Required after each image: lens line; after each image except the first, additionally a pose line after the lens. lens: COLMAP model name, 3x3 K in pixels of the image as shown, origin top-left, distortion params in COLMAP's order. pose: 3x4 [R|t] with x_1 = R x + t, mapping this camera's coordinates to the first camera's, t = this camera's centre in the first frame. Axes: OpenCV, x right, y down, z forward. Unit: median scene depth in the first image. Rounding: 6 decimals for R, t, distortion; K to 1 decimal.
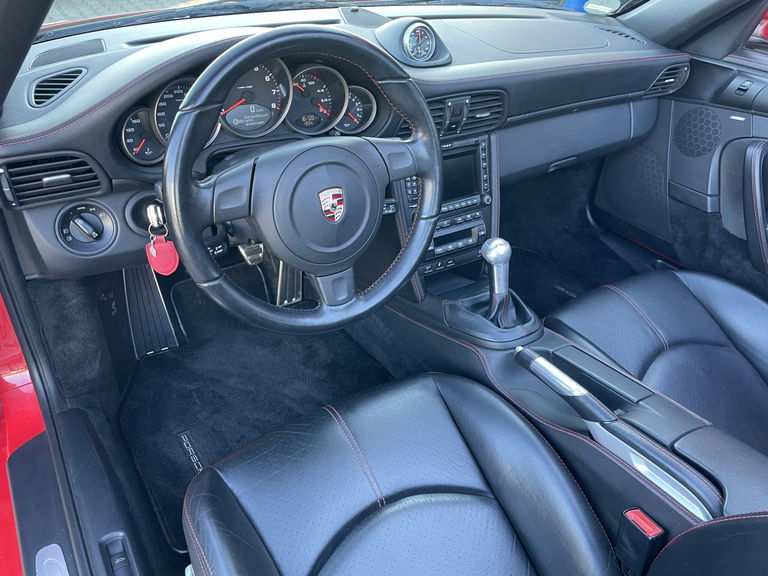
lens RADIAL K [[580.8, 0, 384.0], [0, 580.8, 288.0], [0, 0, 1]] dist [0.071564, -0.105147]
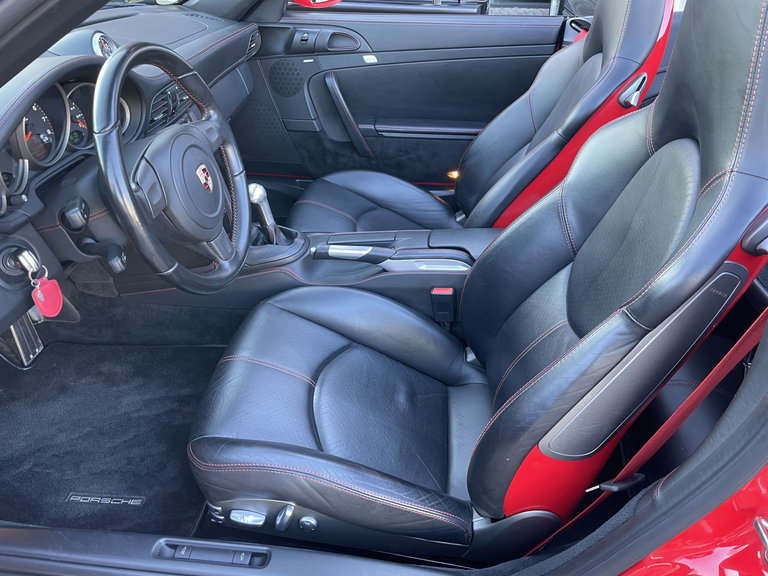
lens RADIAL K [[580.8, 0, 384.0], [0, 580.8, 288.0], [0, 0, 1]] dist [0.071564, -0.105147]
pose [[0.618003, -0.458031, 0.638967, -0.498630], [0.443151, 0.874284, 0.198102, -0.010212], [-0.649376, 0.160731, 0.743287, -0.093320]]
